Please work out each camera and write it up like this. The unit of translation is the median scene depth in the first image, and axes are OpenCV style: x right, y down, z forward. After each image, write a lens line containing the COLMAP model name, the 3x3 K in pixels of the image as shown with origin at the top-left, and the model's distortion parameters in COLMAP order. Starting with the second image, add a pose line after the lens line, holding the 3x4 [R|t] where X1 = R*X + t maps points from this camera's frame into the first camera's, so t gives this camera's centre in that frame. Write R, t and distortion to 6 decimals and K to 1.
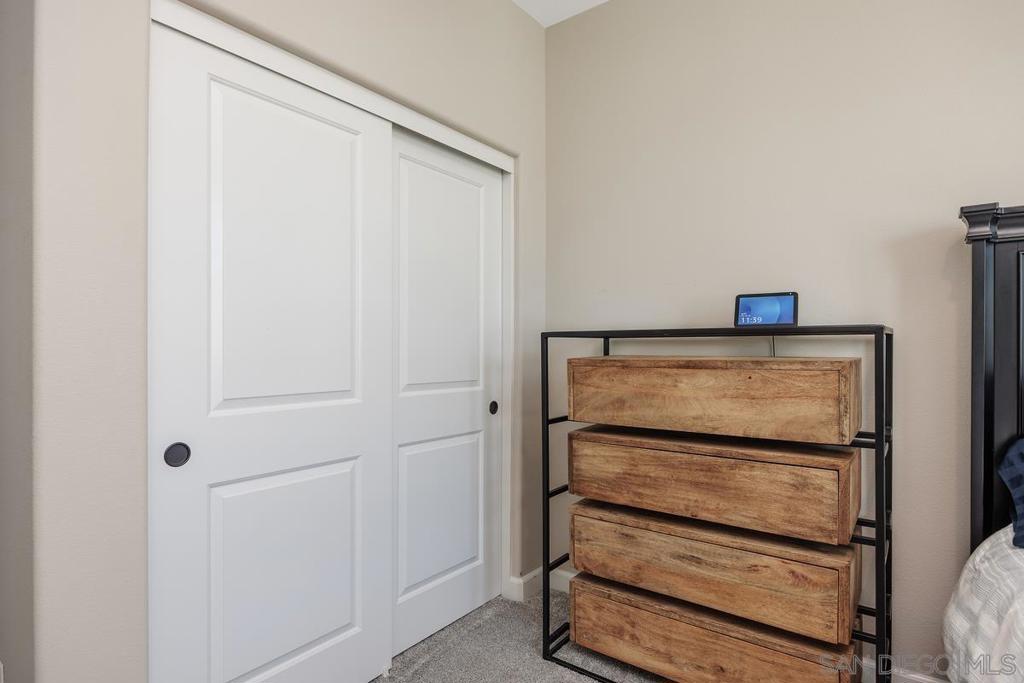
lens RADIAL K [[550.8, 0, 509.7], [0, 550.8, 344.8], [0, 0, 1]] dist [0.001677, 0.000323]
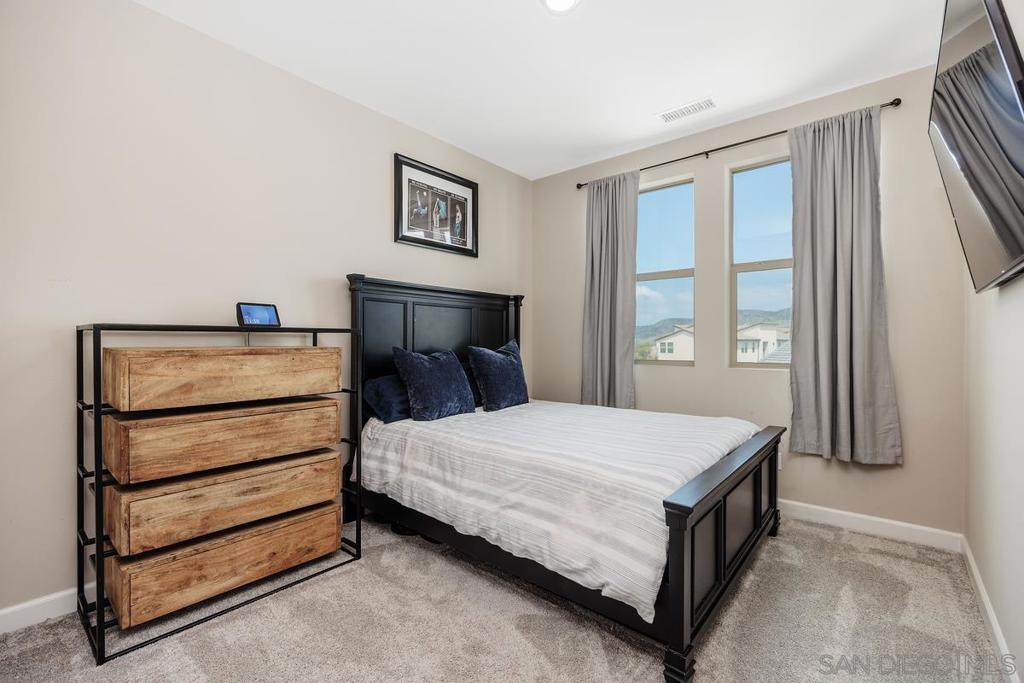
lens RADIAL K [[453.0, 0, 509.2], [0, 453.0, 342.0], [0, 0, 1]] dist [-0.003105, -0.000306]
pose [[0.039502, -0.000143, 0.999219, -0.766159], [-0.002933, 0.999996, 0.000259, 0.007911], [-0.999215, -0.002941, 0.039502, 0.289572]]
